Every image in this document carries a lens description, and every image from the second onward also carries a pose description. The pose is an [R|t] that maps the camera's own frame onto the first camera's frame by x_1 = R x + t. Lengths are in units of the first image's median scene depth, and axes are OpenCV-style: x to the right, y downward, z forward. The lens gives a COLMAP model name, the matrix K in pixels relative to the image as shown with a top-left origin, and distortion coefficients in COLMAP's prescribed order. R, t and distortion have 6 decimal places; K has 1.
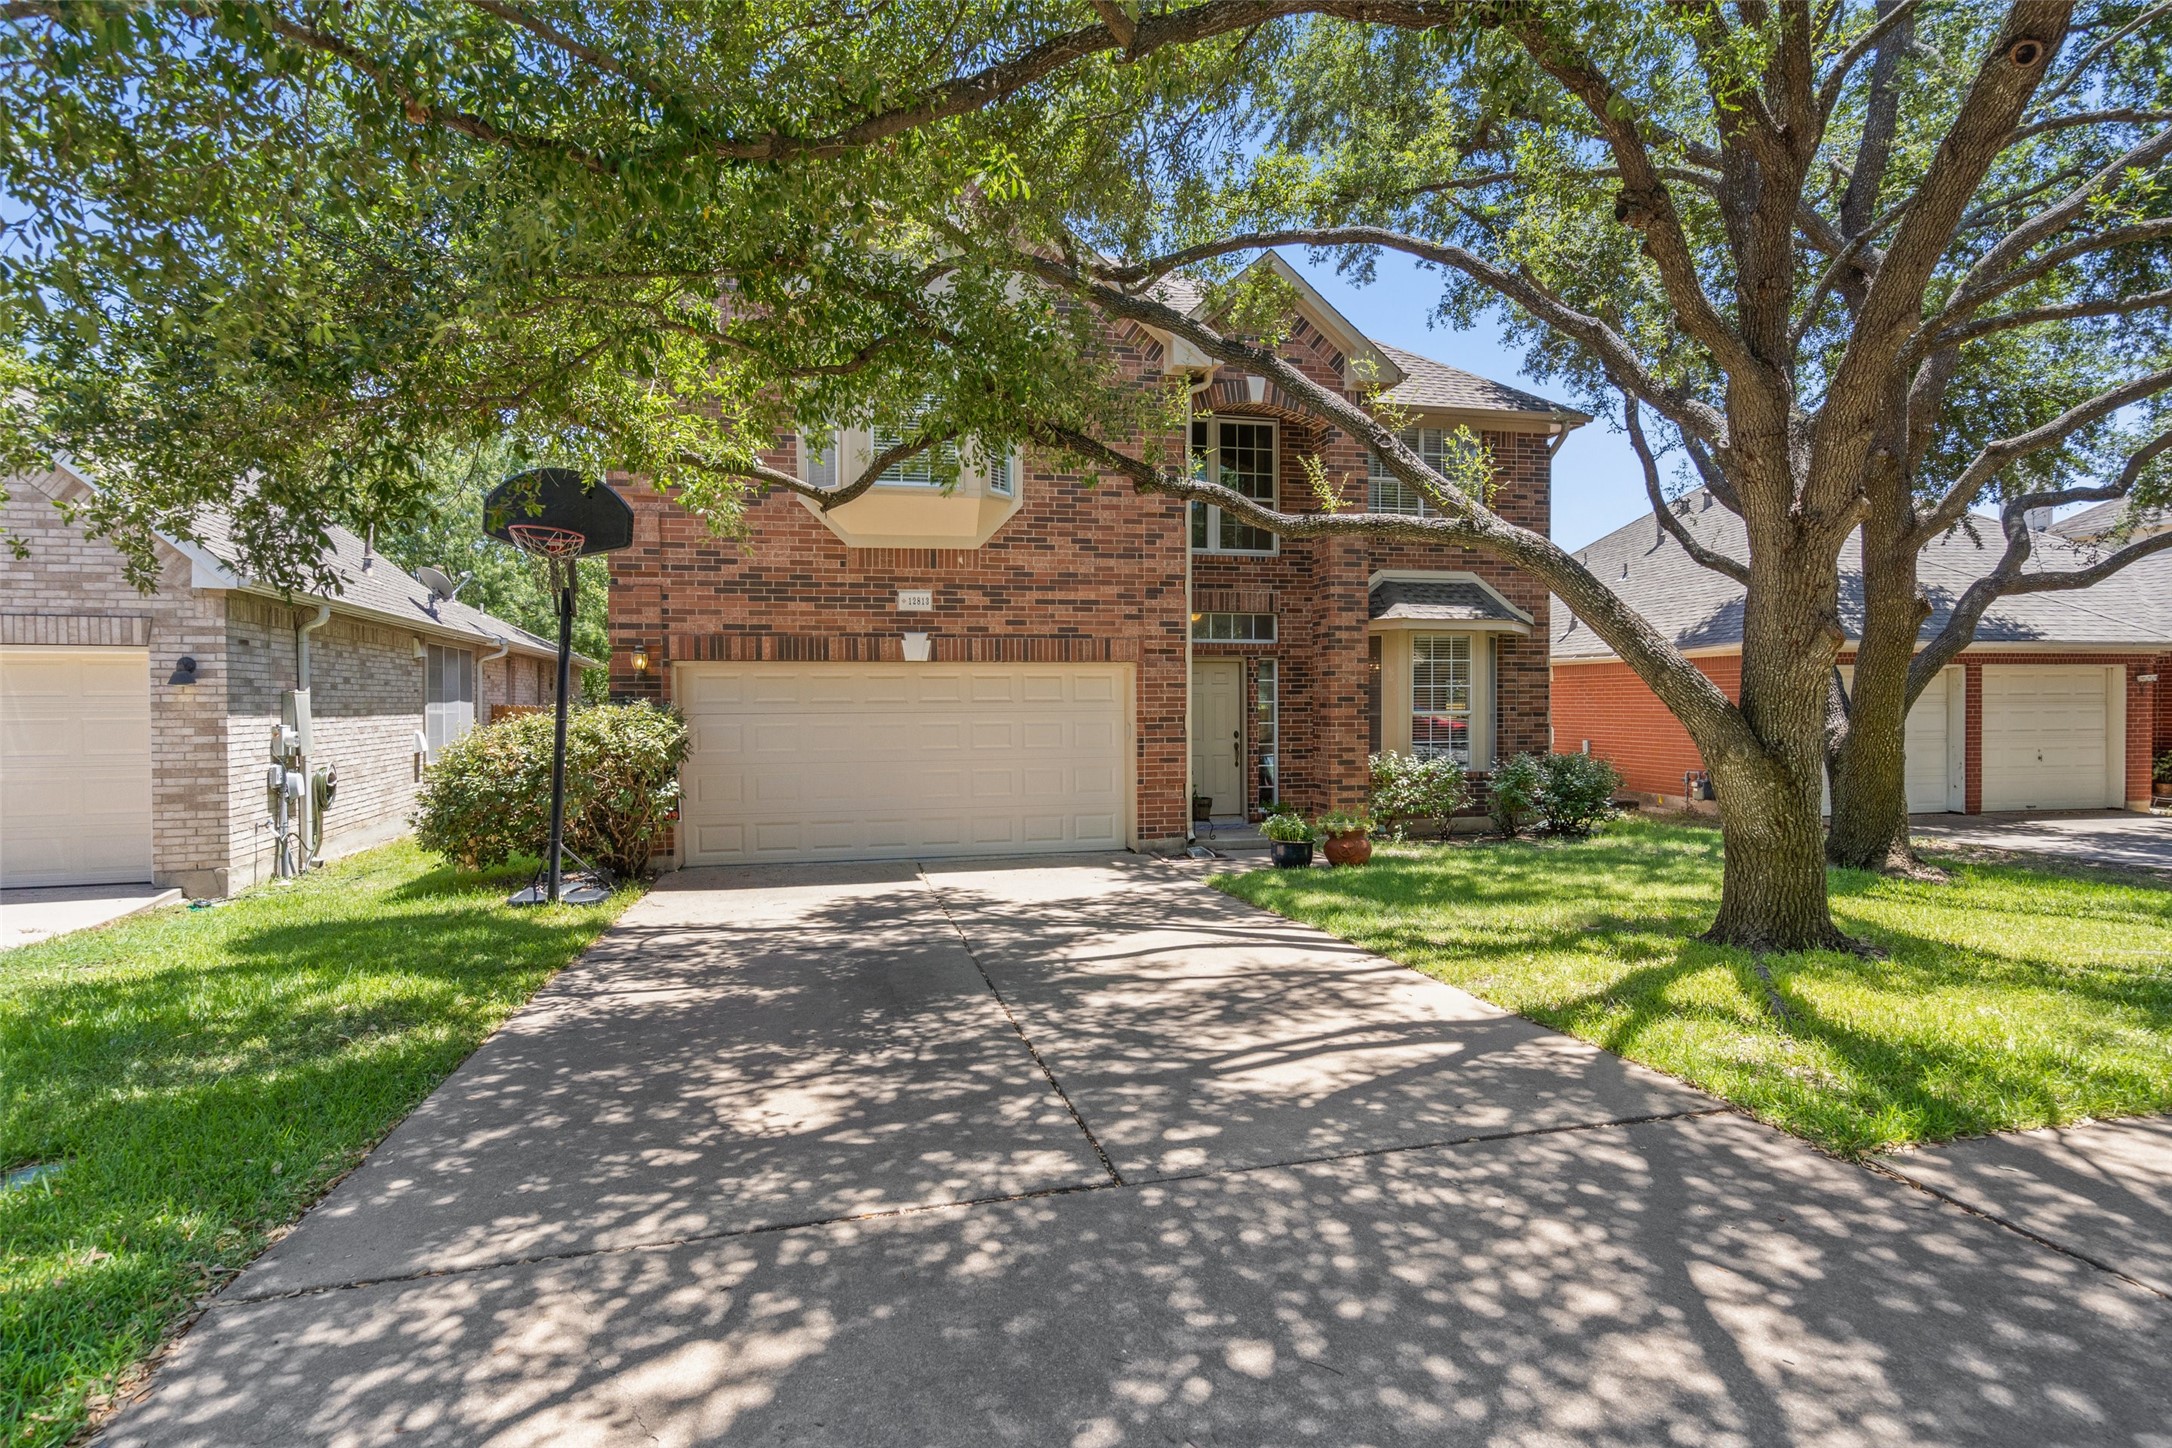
lens RADIAL K [[1061.5, 0, 1087.0], [0, 1061.5, 718.2], [0, 0, 1]] dist [-0.000600, 0.000507]
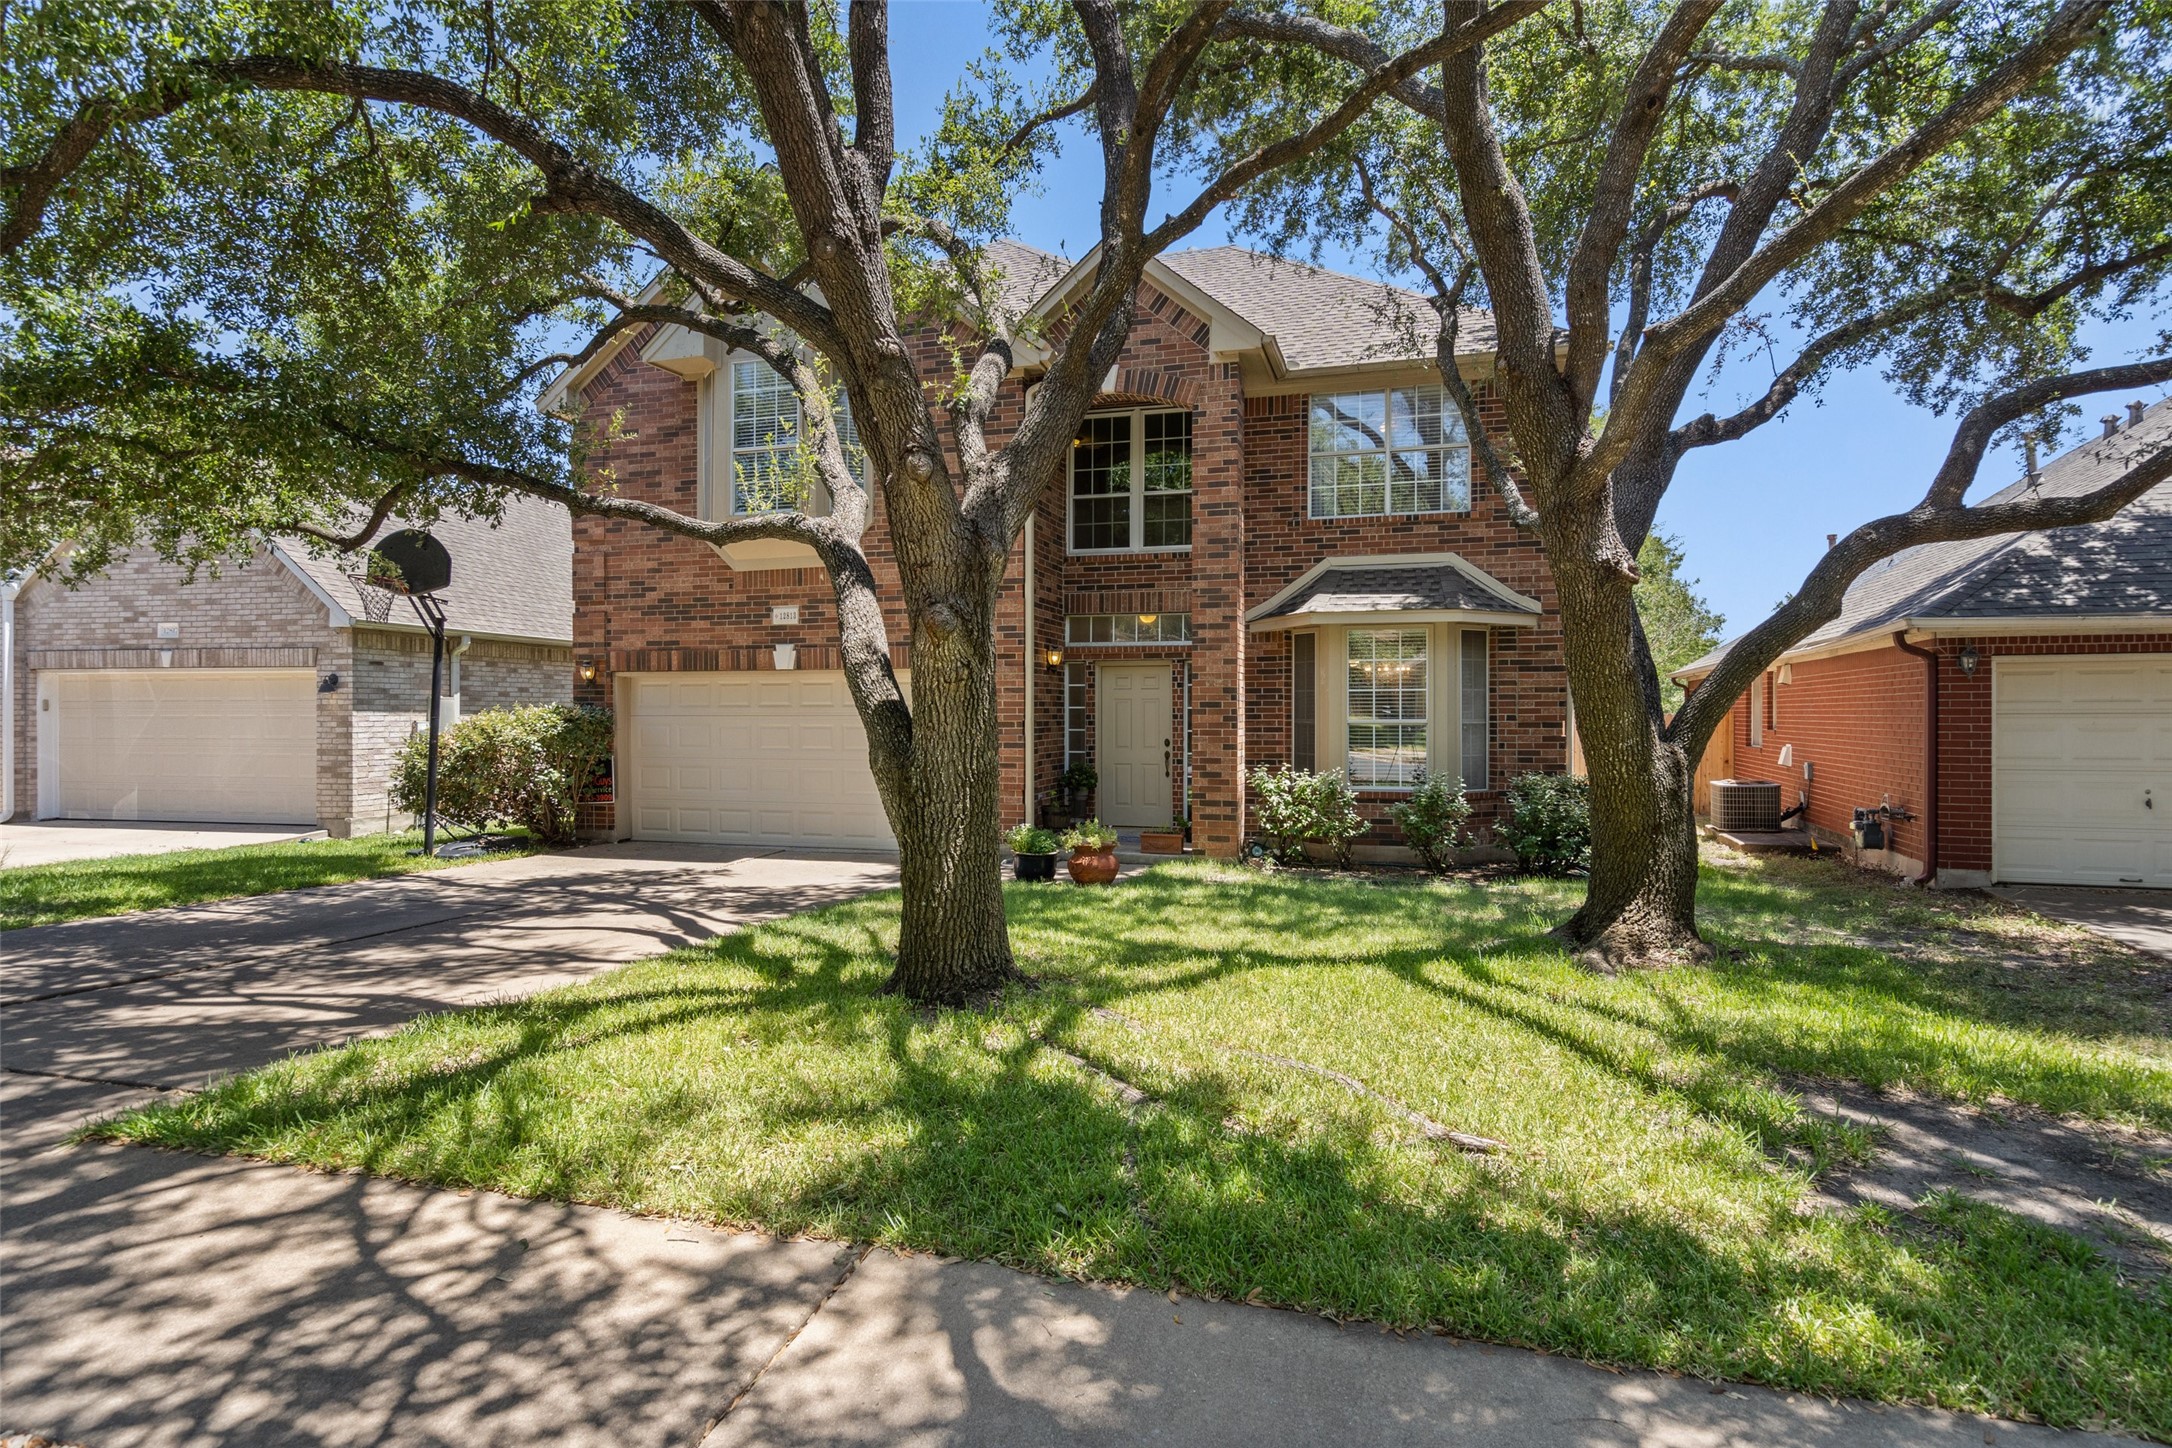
lens RADIAL K [[1061.5, 0, 1087.1], [0, 1061.5, 720.8], [0, 0, 1]] dist [-0.000600, 0.000507]
pose [[0.878169, 0.009004, -0.478265, 0.670997], [-0.011699, 0.999928, -0.002657, -0.000631], [0.478207, 0.007928, 0.878211, 0.176882]]
